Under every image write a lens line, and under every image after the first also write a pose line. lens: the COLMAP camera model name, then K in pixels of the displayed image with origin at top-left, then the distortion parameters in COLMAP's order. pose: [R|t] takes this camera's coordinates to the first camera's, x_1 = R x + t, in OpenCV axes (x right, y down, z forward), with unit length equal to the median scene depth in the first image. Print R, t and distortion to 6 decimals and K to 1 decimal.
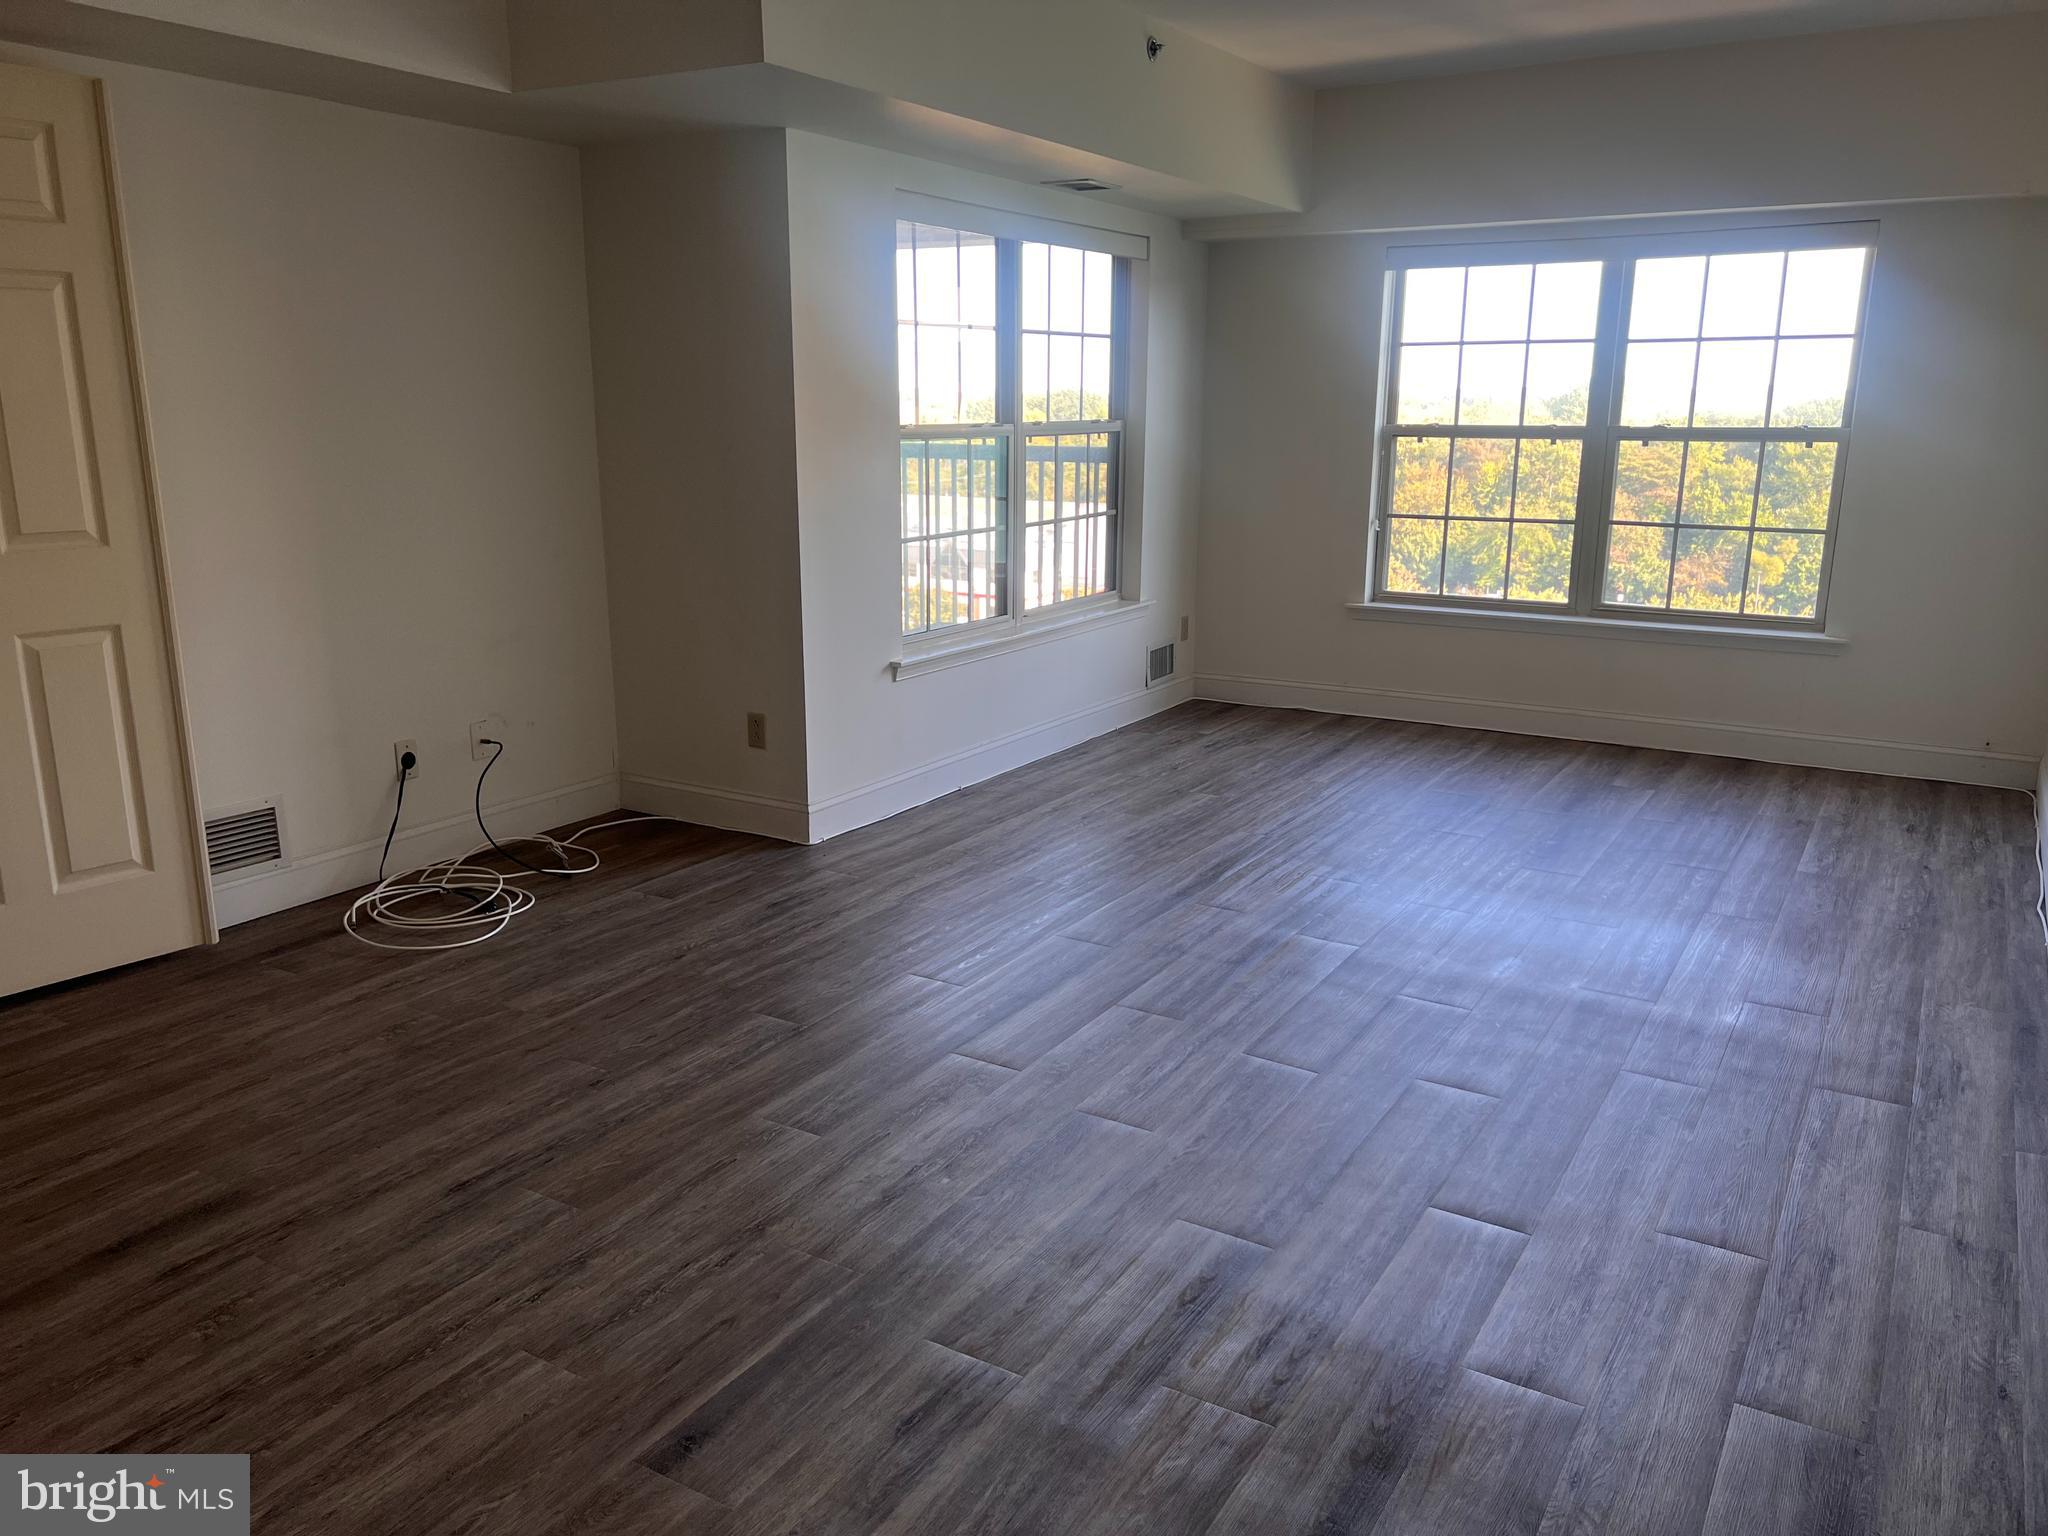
lens RADIAL K [[1545.3, 0, 1024.0], [0, 1545.3, 768.0], [0, 0, 1]] dist [0.098757, -0.108983]
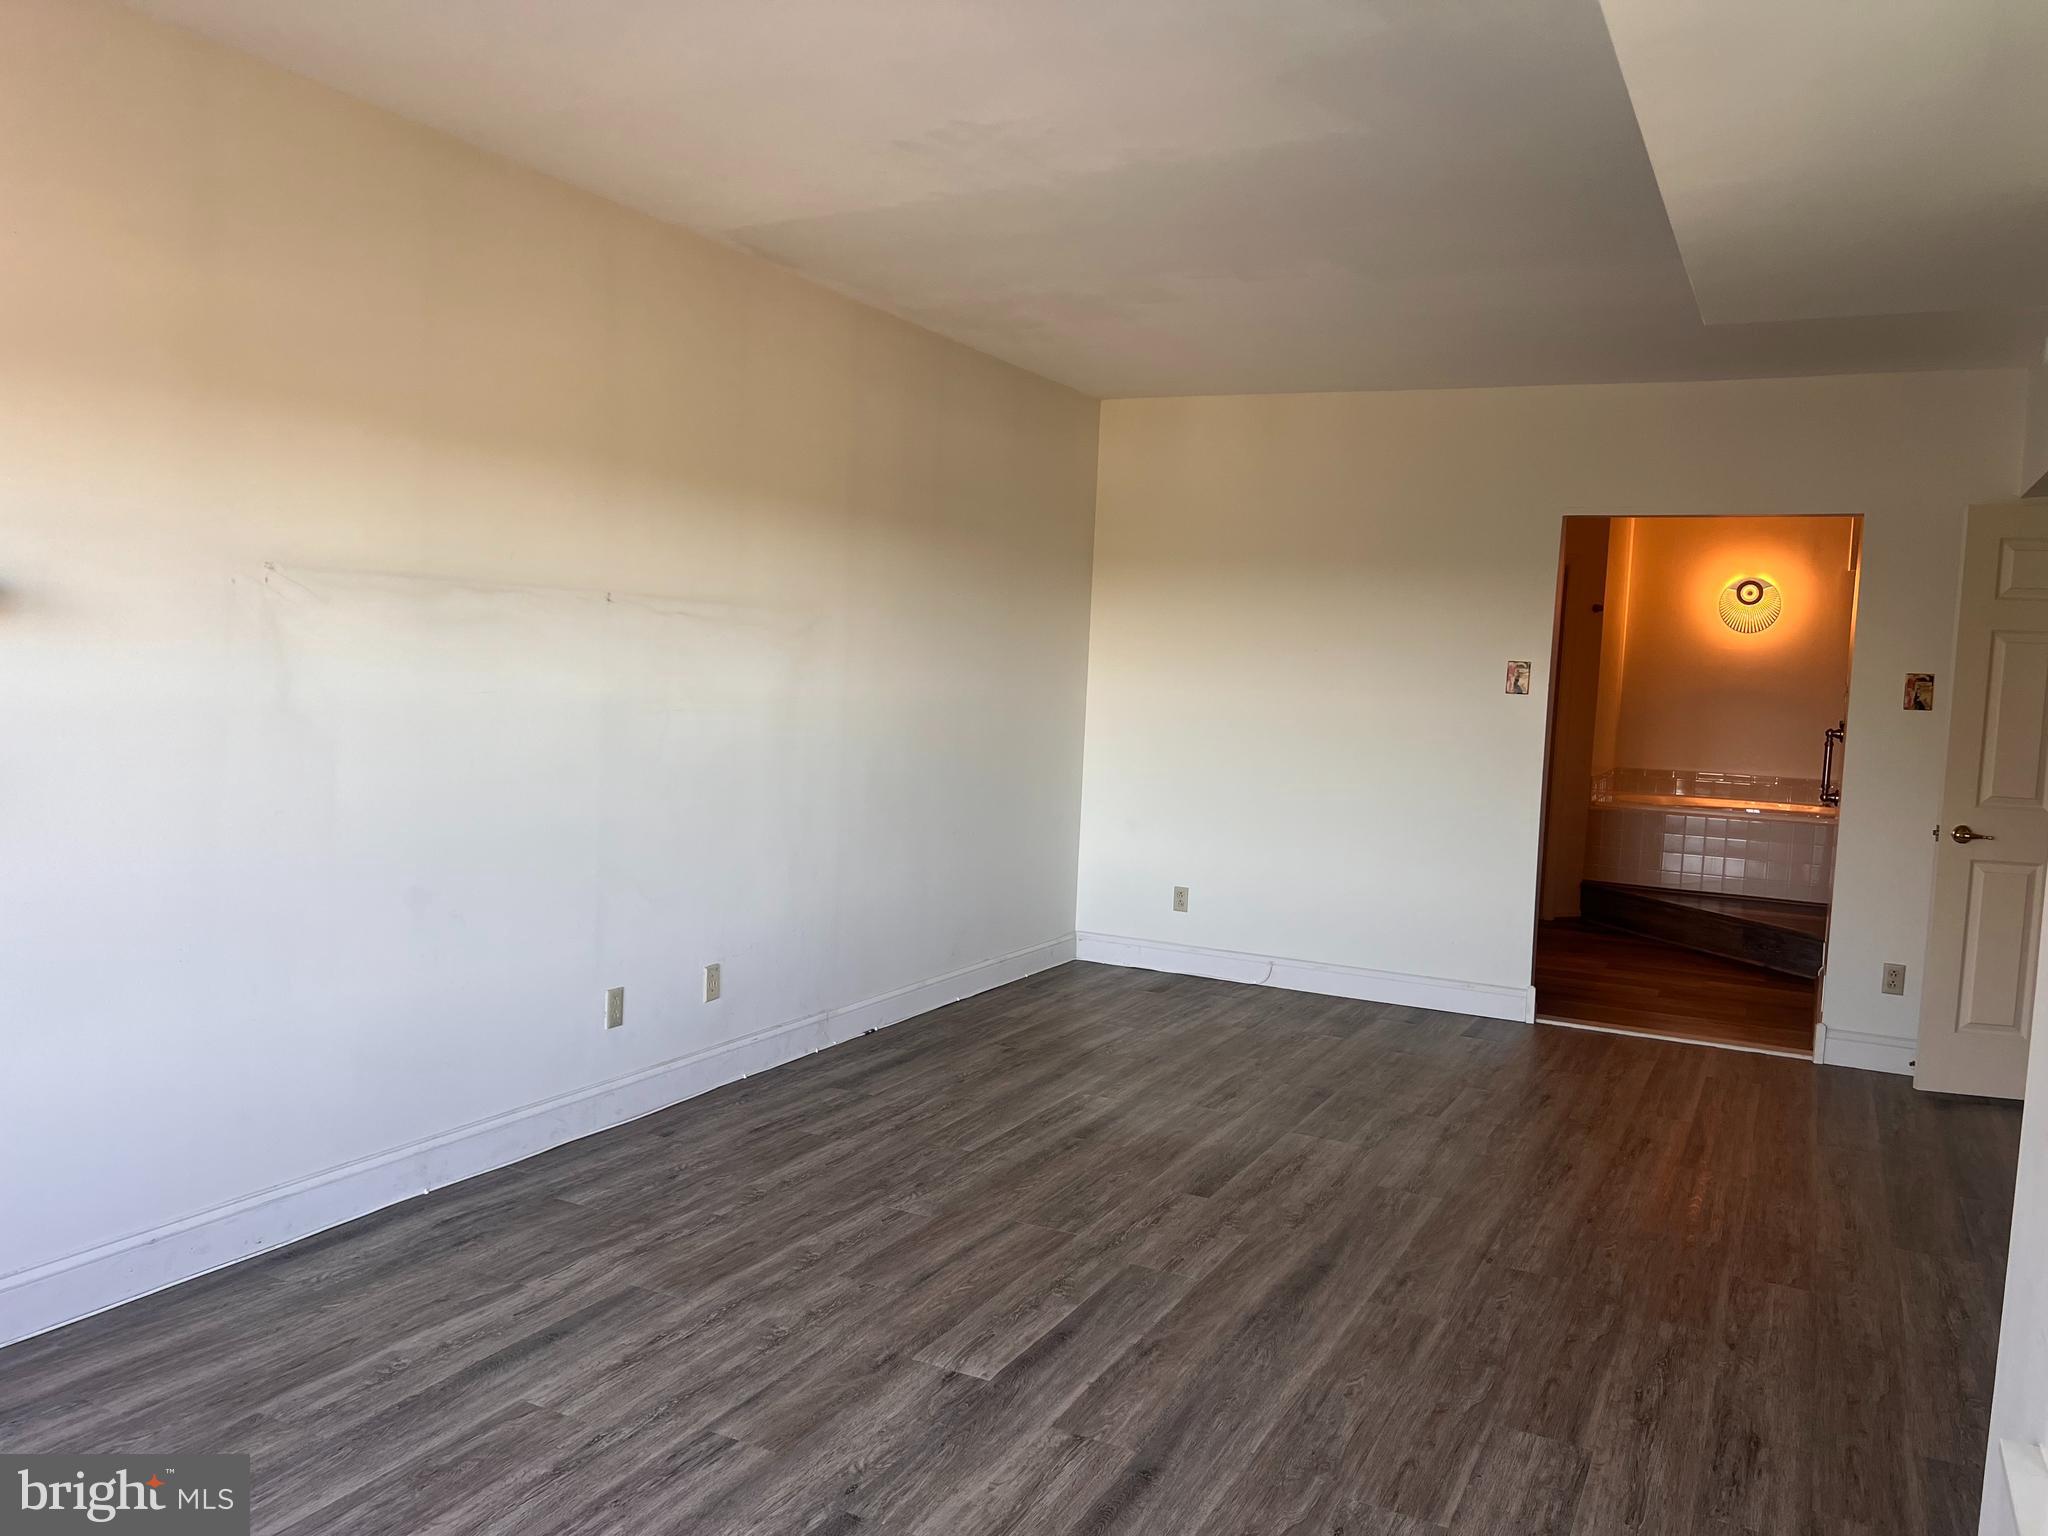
lens RADIAL K [[1545.3, 0, 1024.0], [0, 1545.3, 768.0], [0, 0, 1]] dist [0.098757, -0.108983]
pose [[-0.996528, -0.044660, -0.070261, 0.264712], [-0.064167, 0.949733, 0.306416, -0.465124], [0.053044, 0.309860, -0.949301, 1.906497]]
